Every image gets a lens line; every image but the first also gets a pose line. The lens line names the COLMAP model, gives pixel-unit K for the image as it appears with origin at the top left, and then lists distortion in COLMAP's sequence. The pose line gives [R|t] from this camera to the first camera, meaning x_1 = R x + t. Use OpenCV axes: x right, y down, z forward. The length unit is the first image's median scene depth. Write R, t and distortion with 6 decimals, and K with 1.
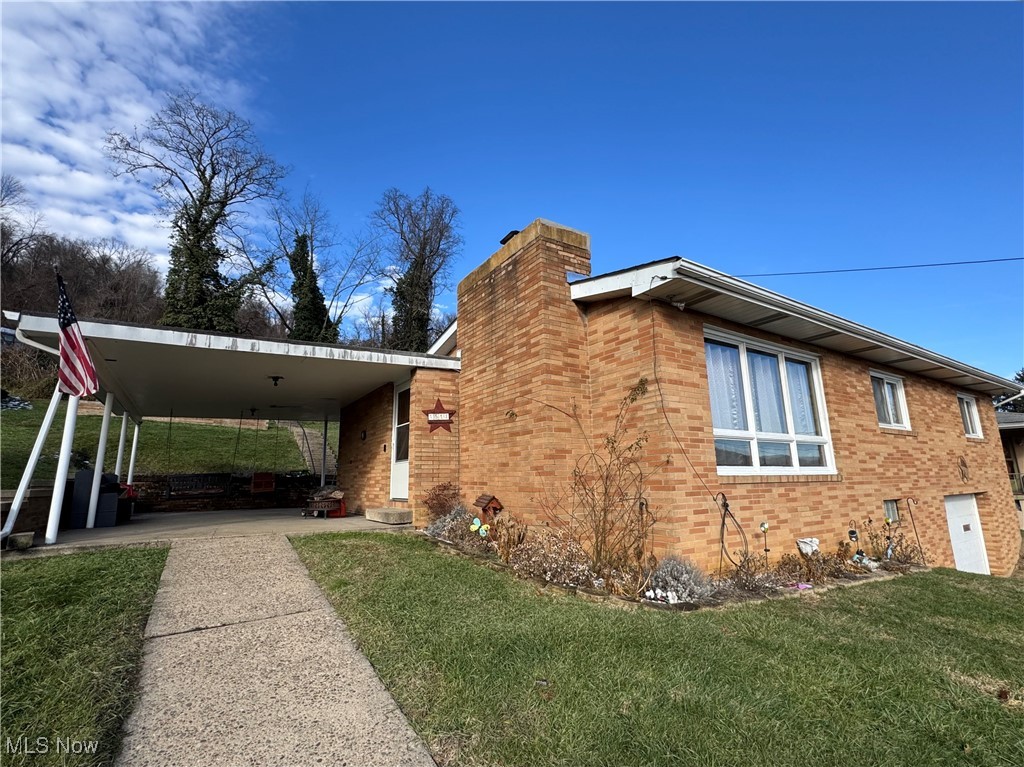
lens RADIAL K [[472.4, 0, 512.0], [0, 472.4, 383.5], [0, 0, 1]] dist [-0.000723, -0.000035]
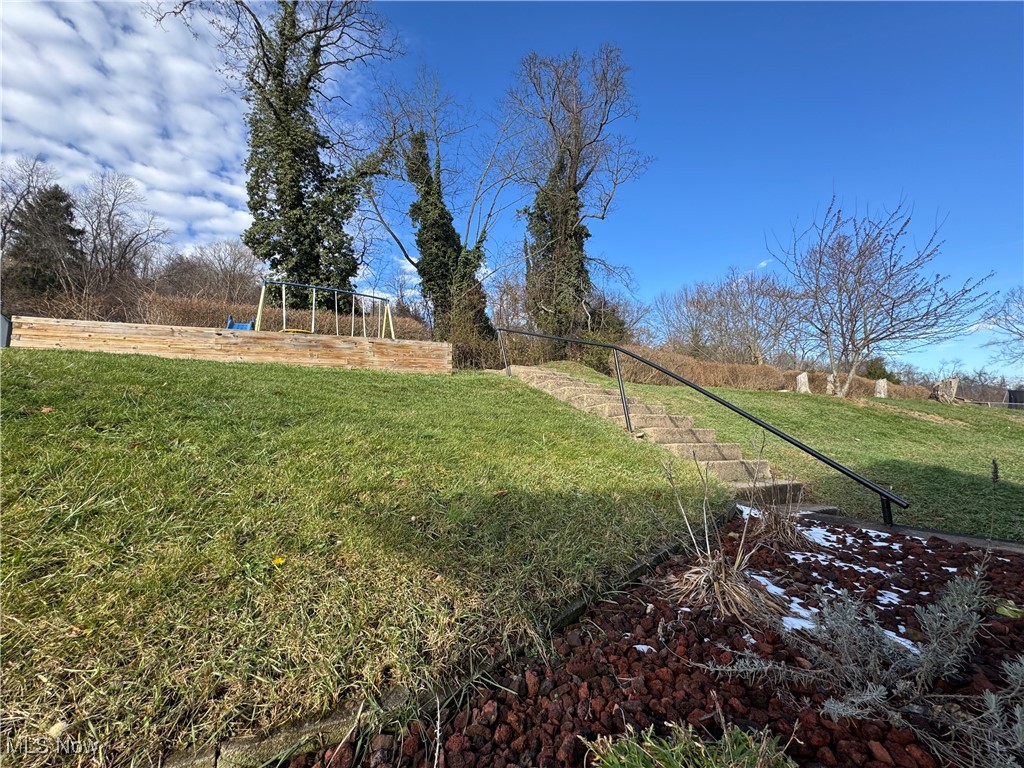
lens RADIAL K [[407.0, 0, 511.4], [0, 407.0, 383.1], [0, 0, 1]] dist [-0.006113, -0.000024]
pose [[0.989368, -0.067557, -0.128793, -1.098745], [0.075118, 0.995669, 0.054778, 0.235591], [0.124535, -0.063870, 0.990157, 1.629997]]
